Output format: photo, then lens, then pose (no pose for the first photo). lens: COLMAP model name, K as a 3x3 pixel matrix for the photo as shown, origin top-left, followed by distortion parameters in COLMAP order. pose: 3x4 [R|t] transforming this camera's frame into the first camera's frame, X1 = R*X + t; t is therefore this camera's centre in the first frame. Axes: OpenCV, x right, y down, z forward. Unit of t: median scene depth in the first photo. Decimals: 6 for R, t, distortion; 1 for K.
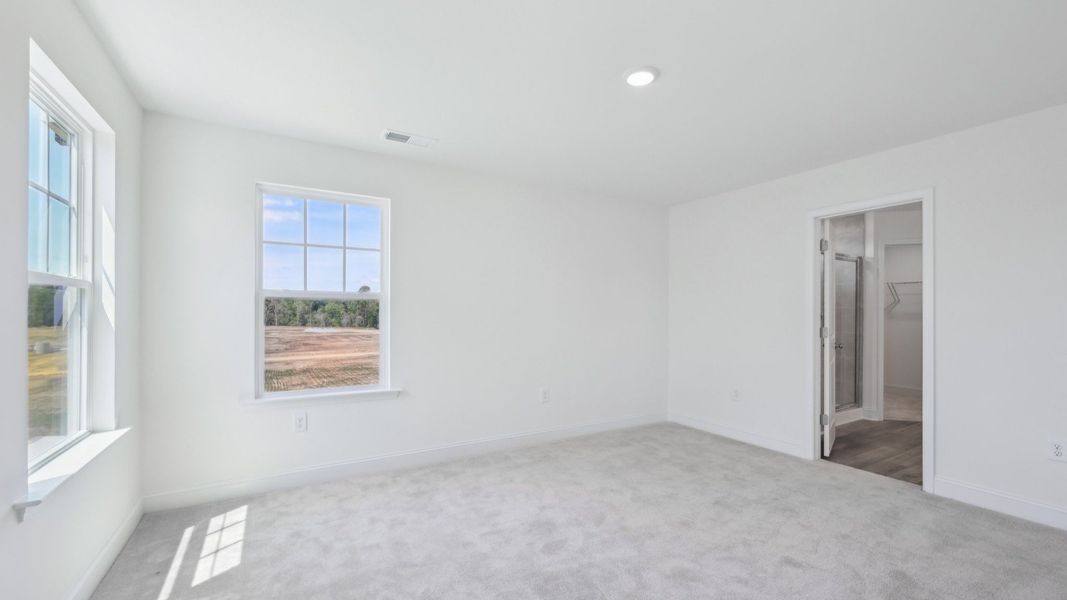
lens RADIAL K [[429.2, 0, 532.6], [0, 429.2, 313.7], [0, 0, 1]] dist [0.000201, 0.000171]
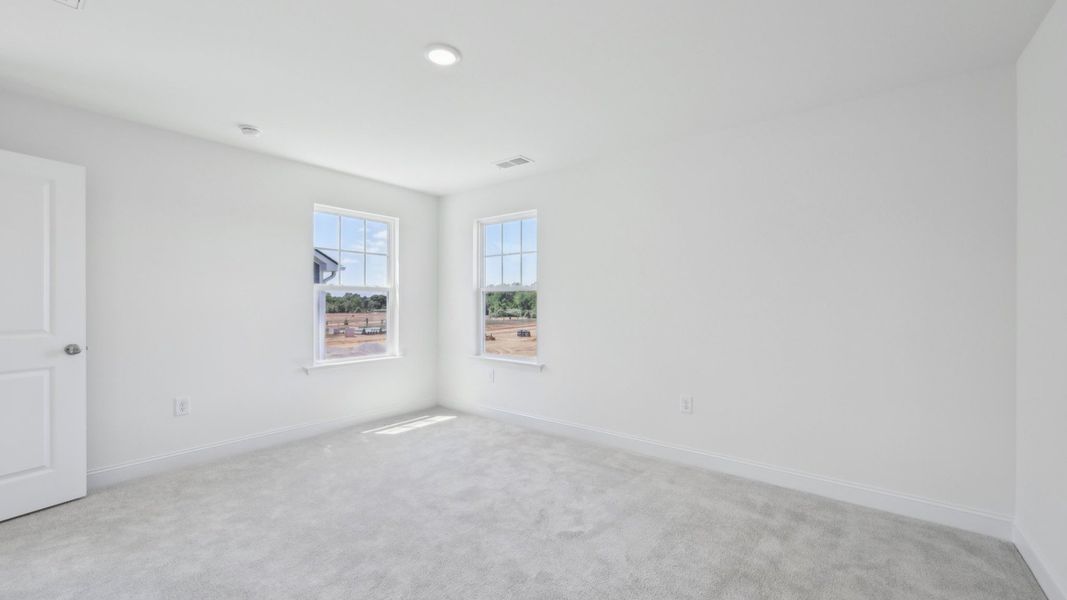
lens RADIAL K [[420.1, 0, 534.1], [0, 420.1, 304.2], [0, 0, 1]] dist [-0.000797, 0.000066]
pose [[0.362137, 0.001243, -0.932124, 0.876836], [0.001279, 0.999998, 0.001830, 0.003929], [0.932124, -0.001855, 0.362135, 0.618426]]
